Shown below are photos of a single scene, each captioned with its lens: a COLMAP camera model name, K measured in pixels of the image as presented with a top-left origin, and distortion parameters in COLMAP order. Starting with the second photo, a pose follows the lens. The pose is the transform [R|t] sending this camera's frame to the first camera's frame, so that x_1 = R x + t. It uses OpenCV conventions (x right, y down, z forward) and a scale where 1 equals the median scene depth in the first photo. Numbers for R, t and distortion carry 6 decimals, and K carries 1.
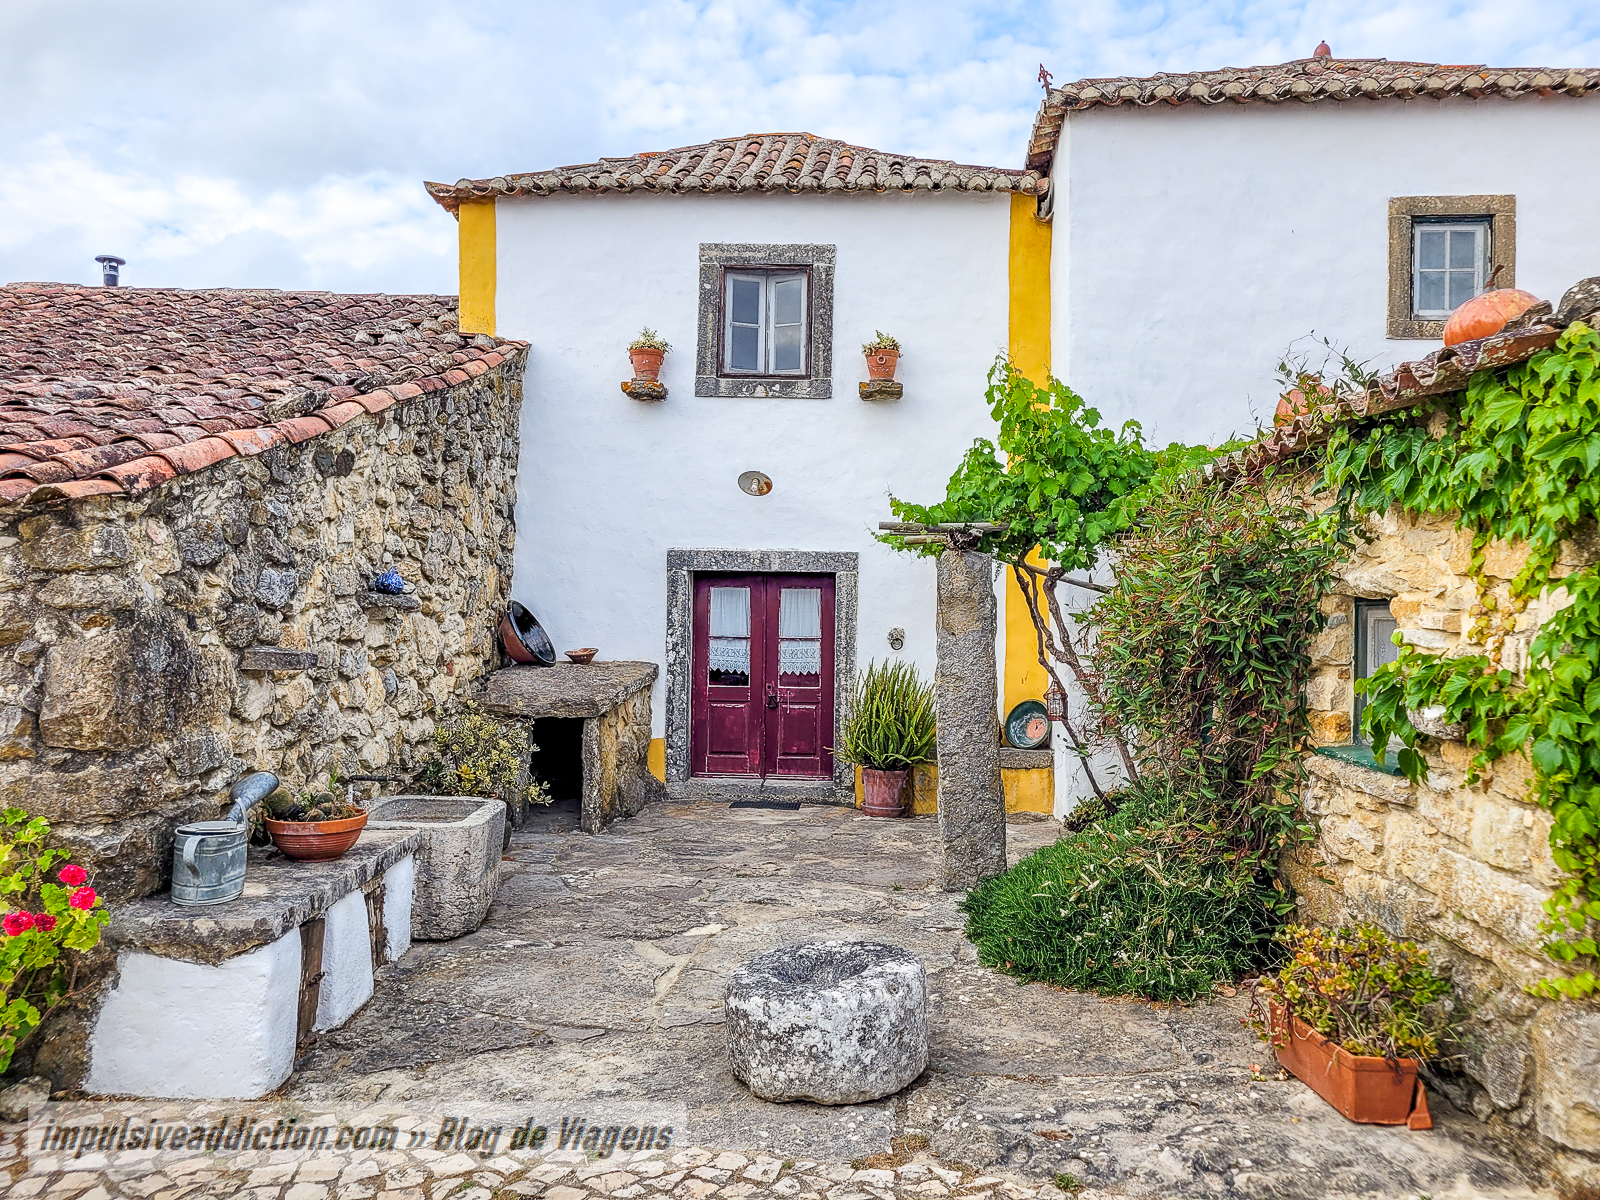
lens RADIAL K [[1207.1, 0, 825.8], [0, 1207.1, 601.1], [0, 0, 1]] dist [0.061203, -0.054560]
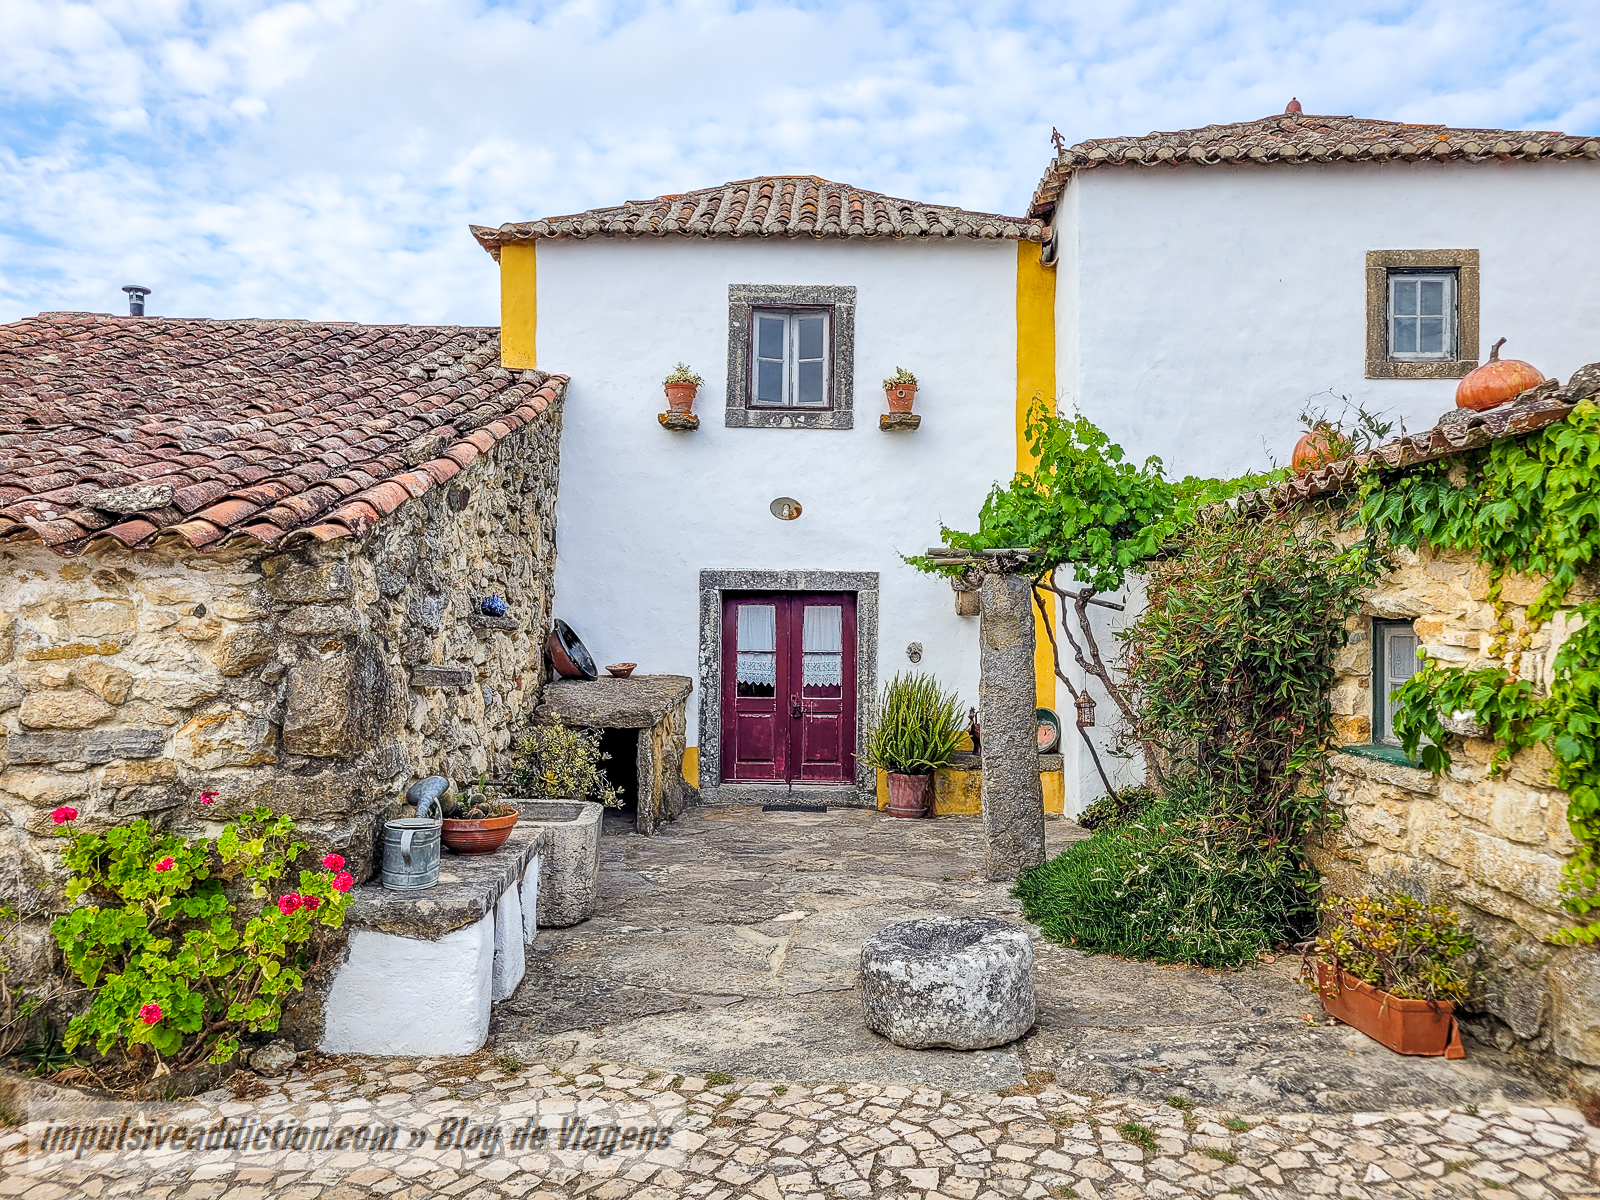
lens RADIAL K [[1202.1, 0, 819.0], [0, 1202.1, 605.8], [0, 0, 1]] dist [0.060438, -0.052845]
pose [[0.999165, -0.004683, 0.040584, -0.126148], [0.004897, 0.999975, -0.005162, -0.009385], [-0.040558, 0.005357, 0.999163, -0.121165]]
